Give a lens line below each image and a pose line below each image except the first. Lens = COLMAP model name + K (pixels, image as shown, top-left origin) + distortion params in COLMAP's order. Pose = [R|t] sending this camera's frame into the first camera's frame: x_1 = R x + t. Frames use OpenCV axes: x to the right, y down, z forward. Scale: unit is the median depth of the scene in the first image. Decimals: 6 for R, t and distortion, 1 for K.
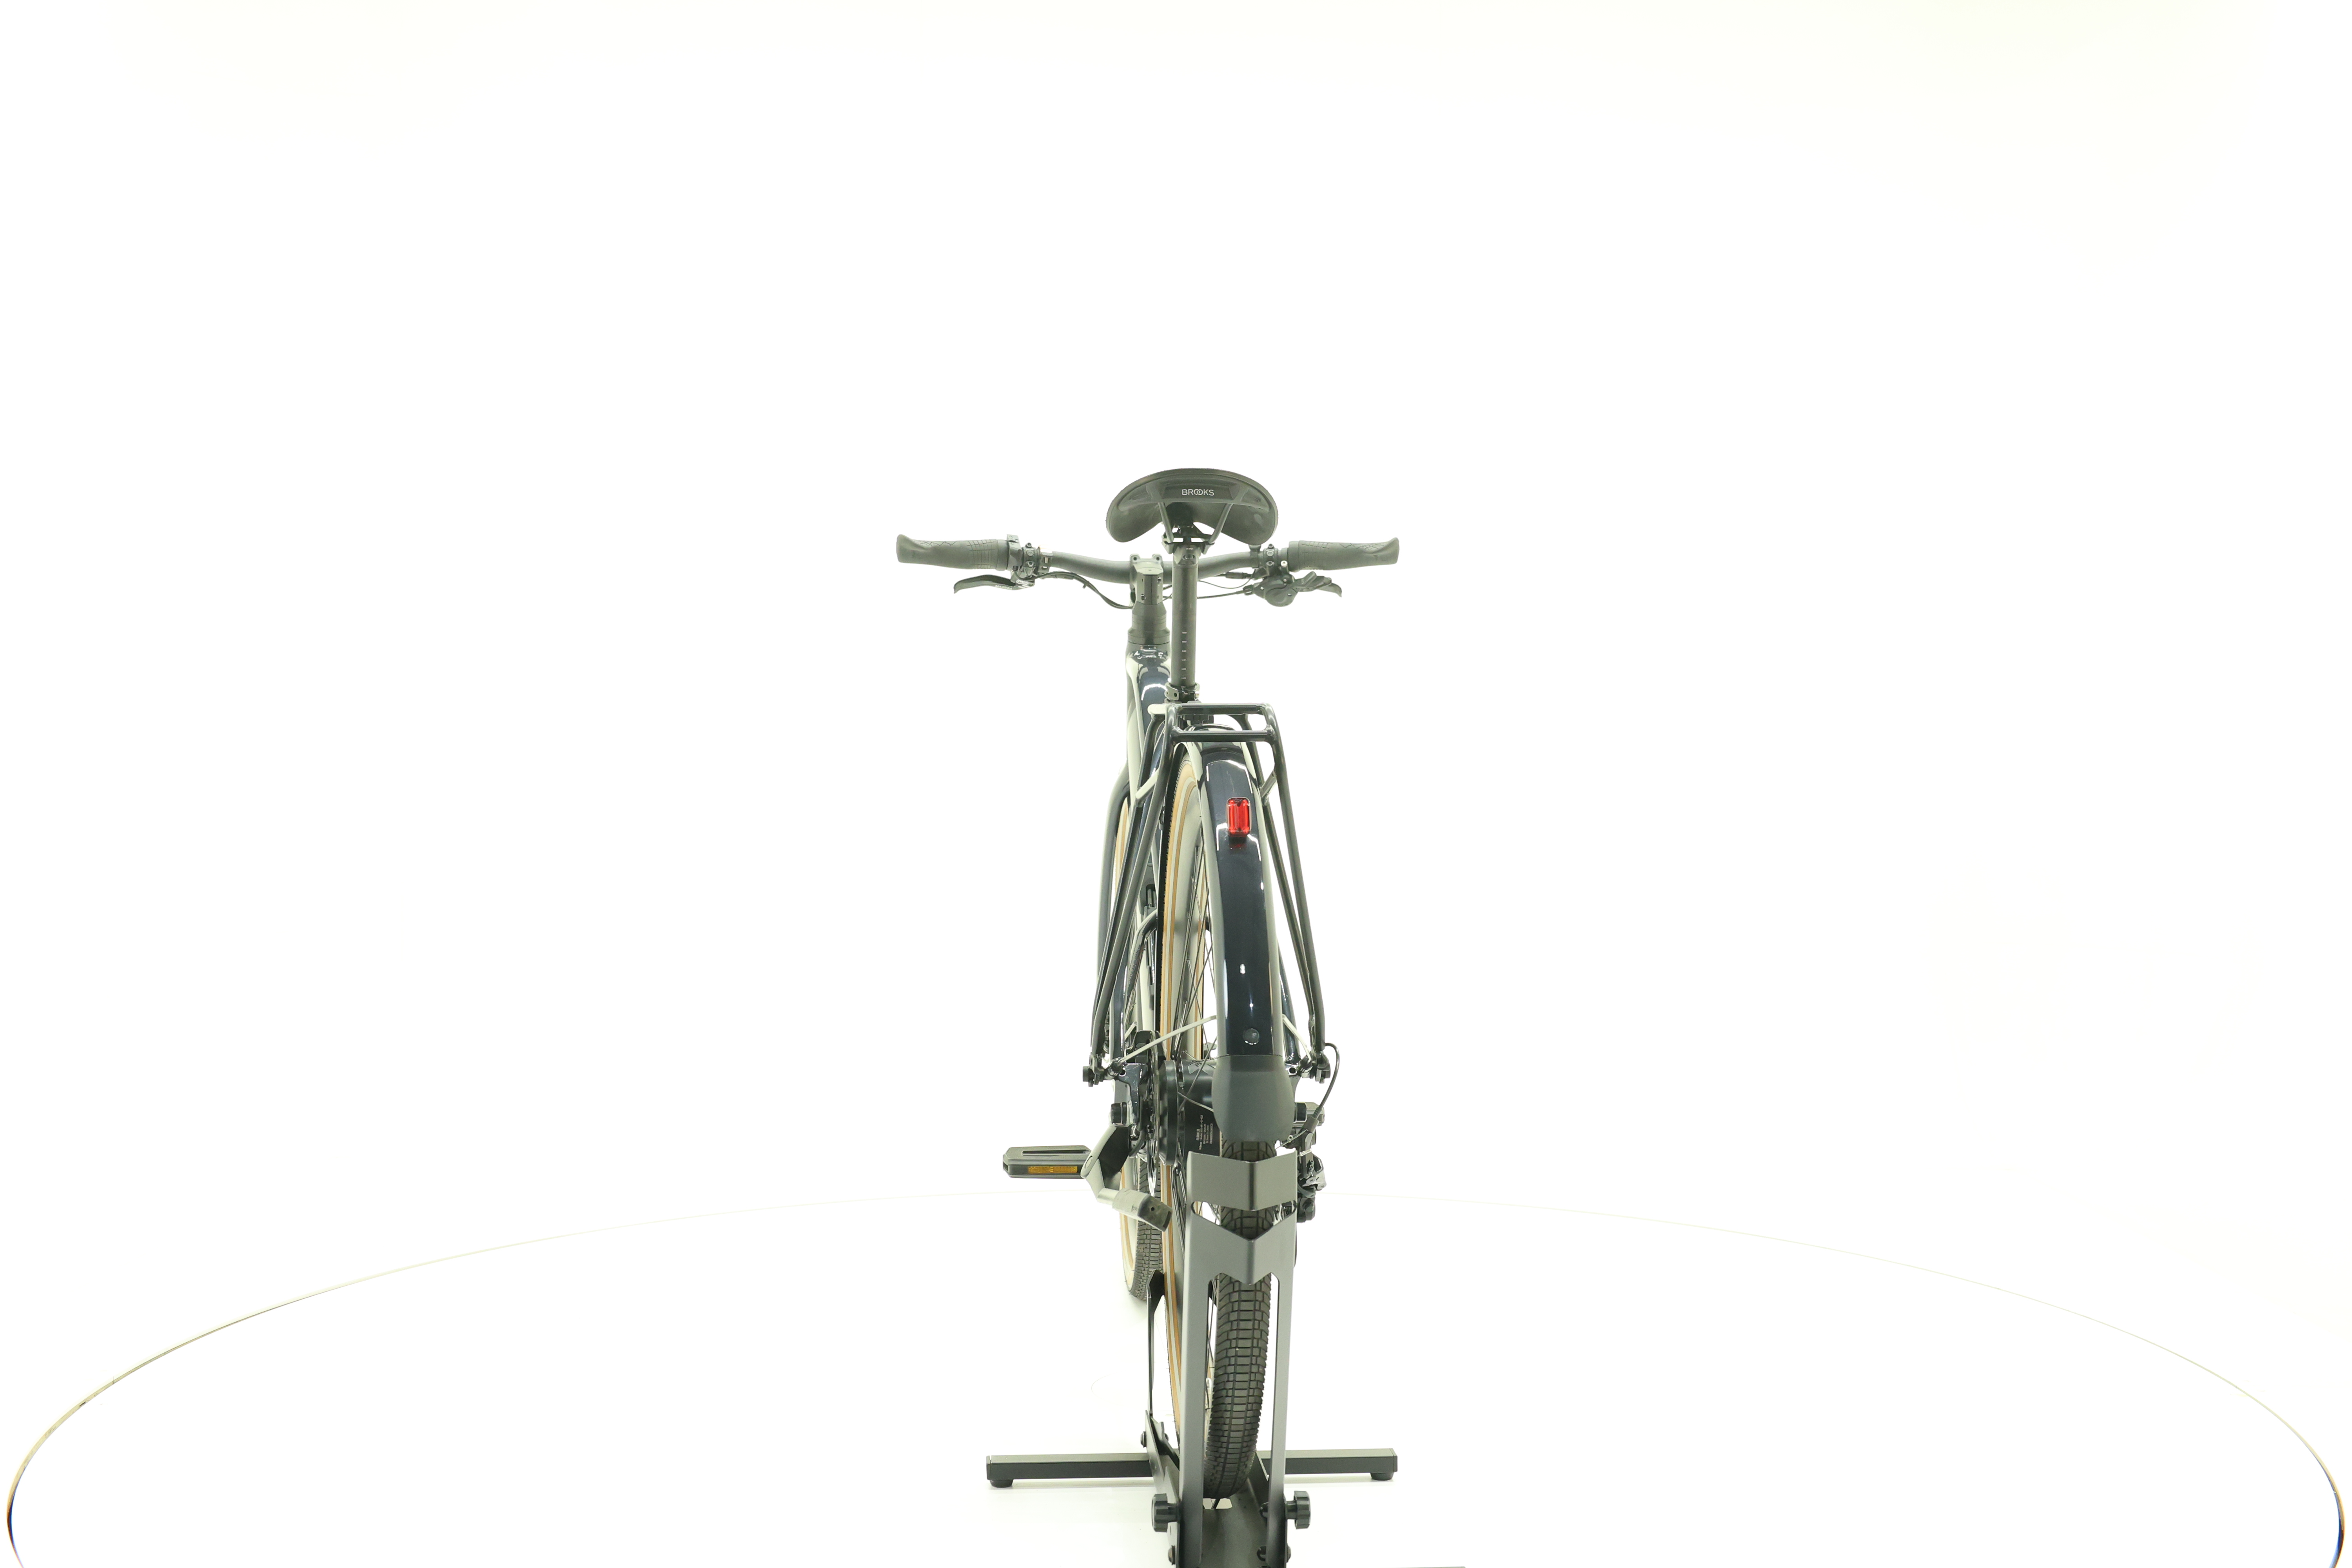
lens RADIAL K [[2517.8, 0, 1178.0], [0, 2517.8, 786.2], [0, 0, 1]] dist [0.004708, 0.000000]
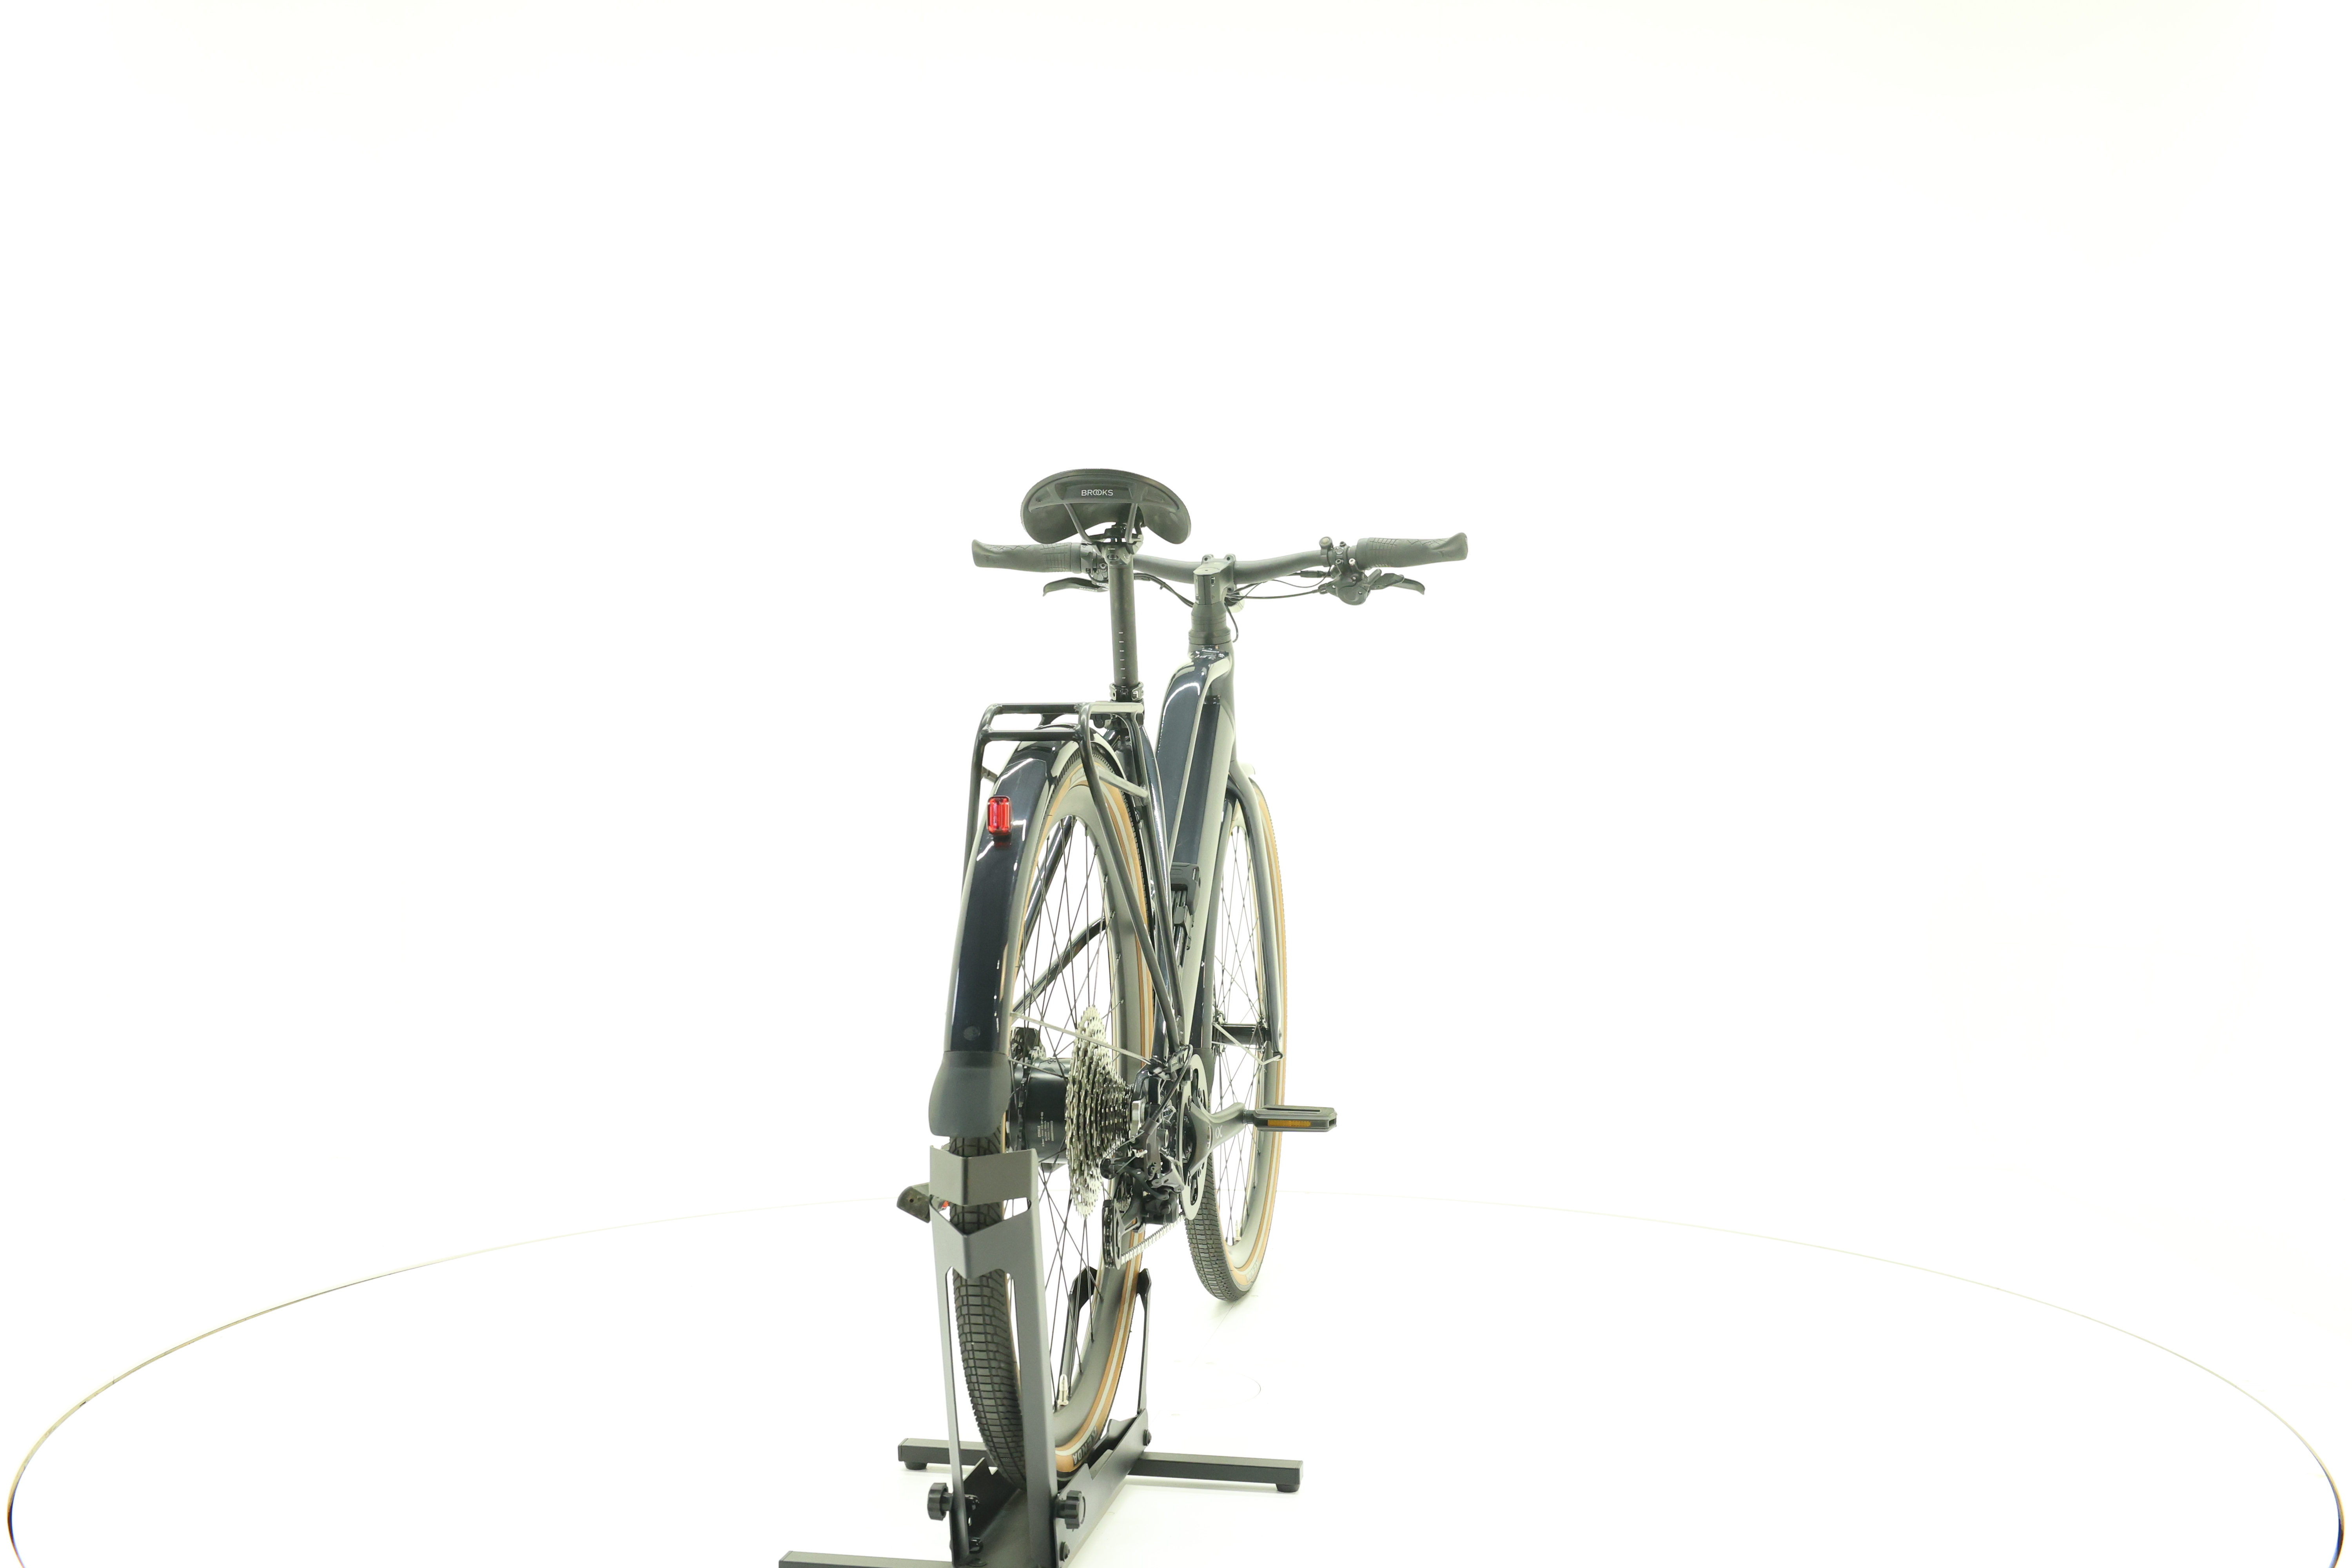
lens RADIAL K [[2517.8, 0, 1173.8], [0, 2517.8, 784.3], [0, 0, 1]] dist [0.004708, 0.000000]
pose [[0.965653, 0.004354, -0.259800, 0.232116], [-0.004863, 0.999987, -0.001315, 0.000553], [0.259791, 0.002533, 0.965662, 0.030062]]
